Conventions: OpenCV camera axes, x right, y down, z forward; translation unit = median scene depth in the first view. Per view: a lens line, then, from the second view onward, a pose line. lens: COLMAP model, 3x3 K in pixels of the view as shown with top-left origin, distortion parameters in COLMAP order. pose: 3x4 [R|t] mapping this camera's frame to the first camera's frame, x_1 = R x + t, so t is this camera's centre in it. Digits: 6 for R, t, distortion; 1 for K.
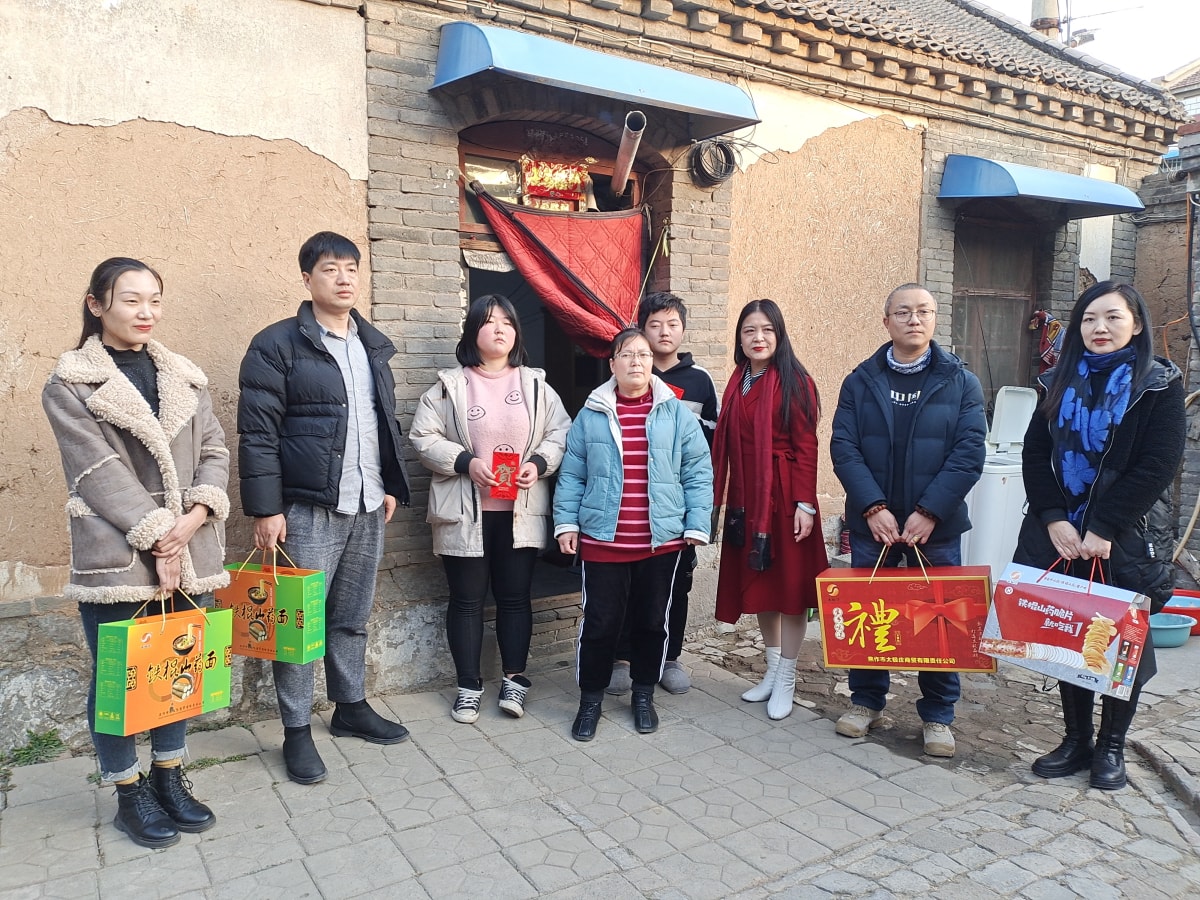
lens RADIAL K [[897.7, 0, 600.0], [0, 897.7, 450.0], [0, 0, 1]] dist [0.081272, -0.085897]
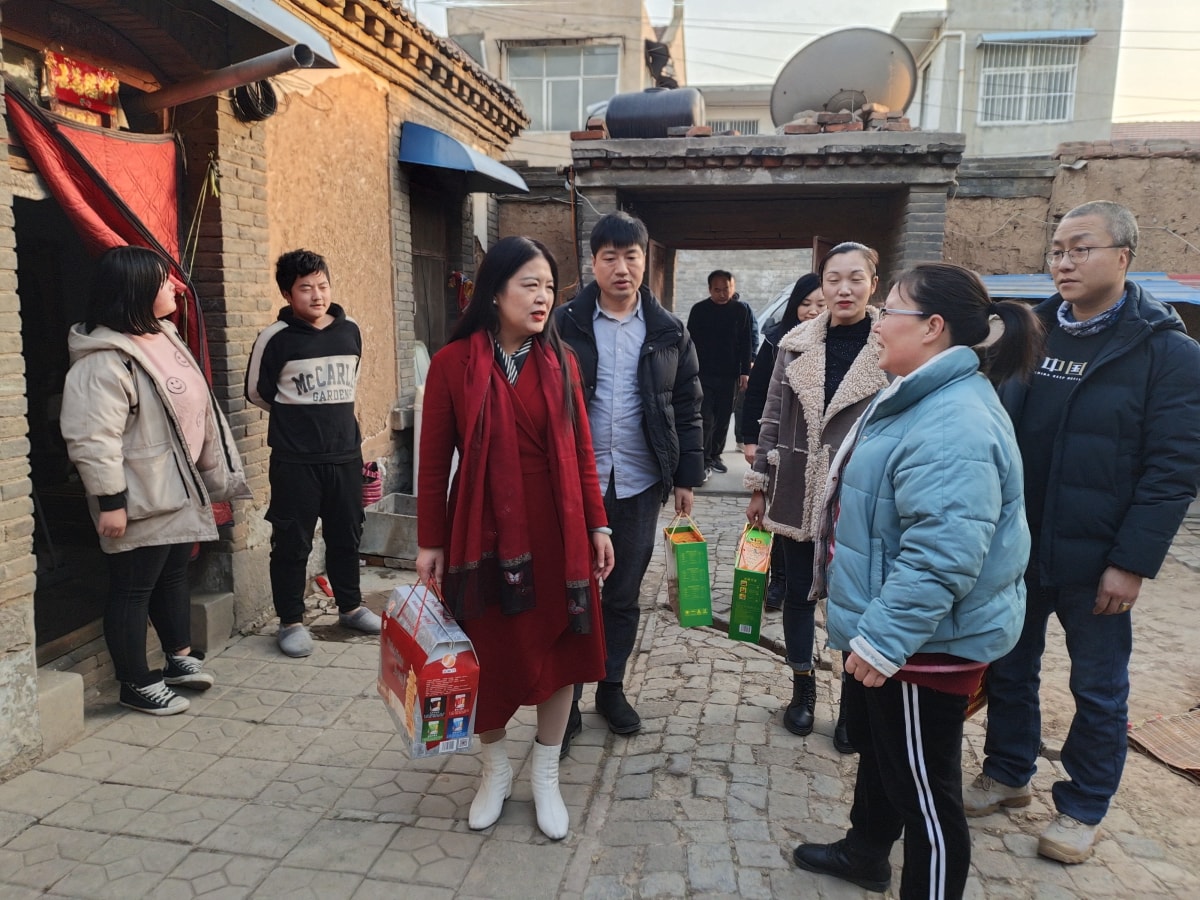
lens RADIAL K [[897.7, 0, 600.0], [0, 897.7, 450.0], [0, 0, 1]] dist [0.081272, -0.085897]
pose [[0.668063, -0.109816, 0.735956, -0.402952], [0.060853, 0.993800, 0.093051, -0.037074], [-0.741612, -0.017379, 0.670604, 0.156225]]
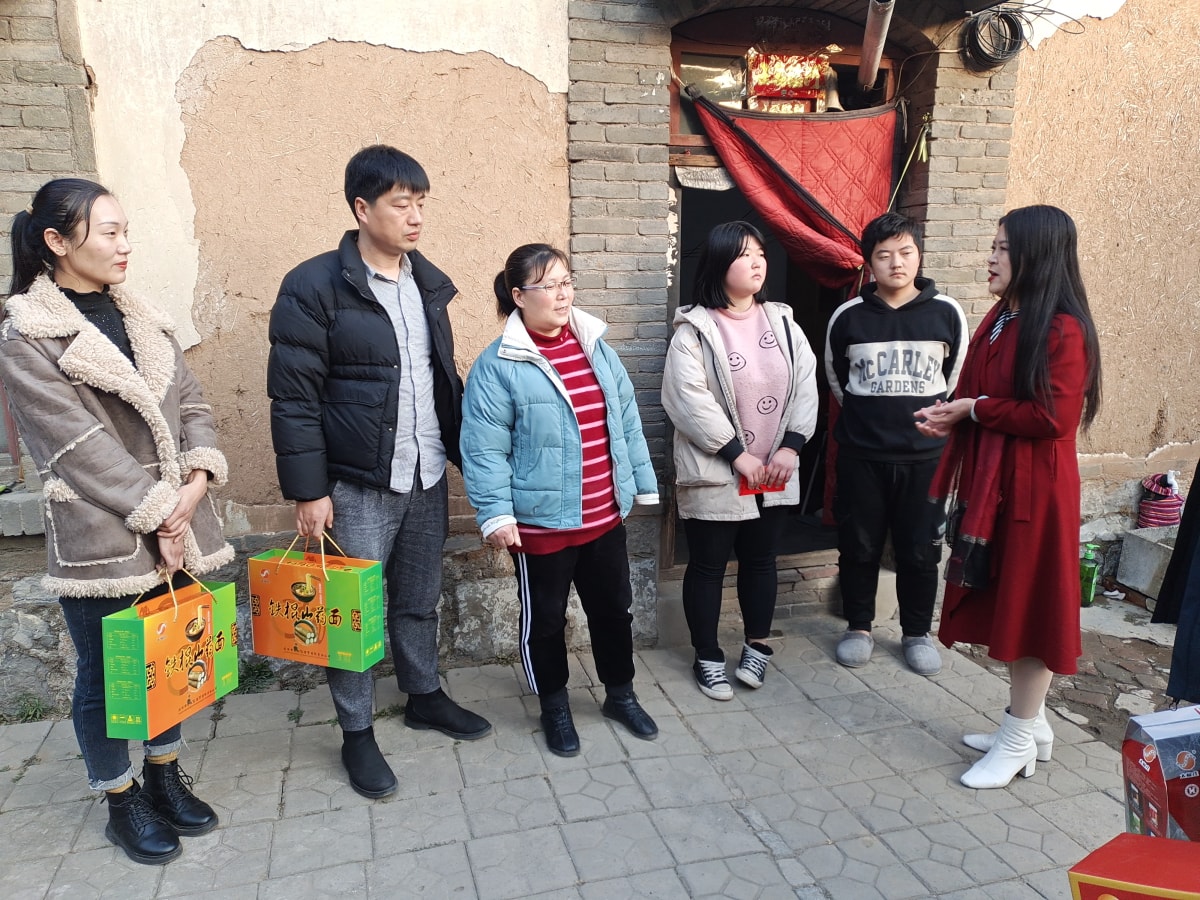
lens RADIAL K [[897.7, 0, 600.0], [0, 897.7, 450.0], [0, 0, 1]] dist [0.081272, -0.085897]
pose [[0.961373, 0.041837, -0.272050, 0.030145], [-0.017507, 0.995674, 0.091250, -0.027574], [0.274691, -0.082963, 0.957947, 0.117983]]
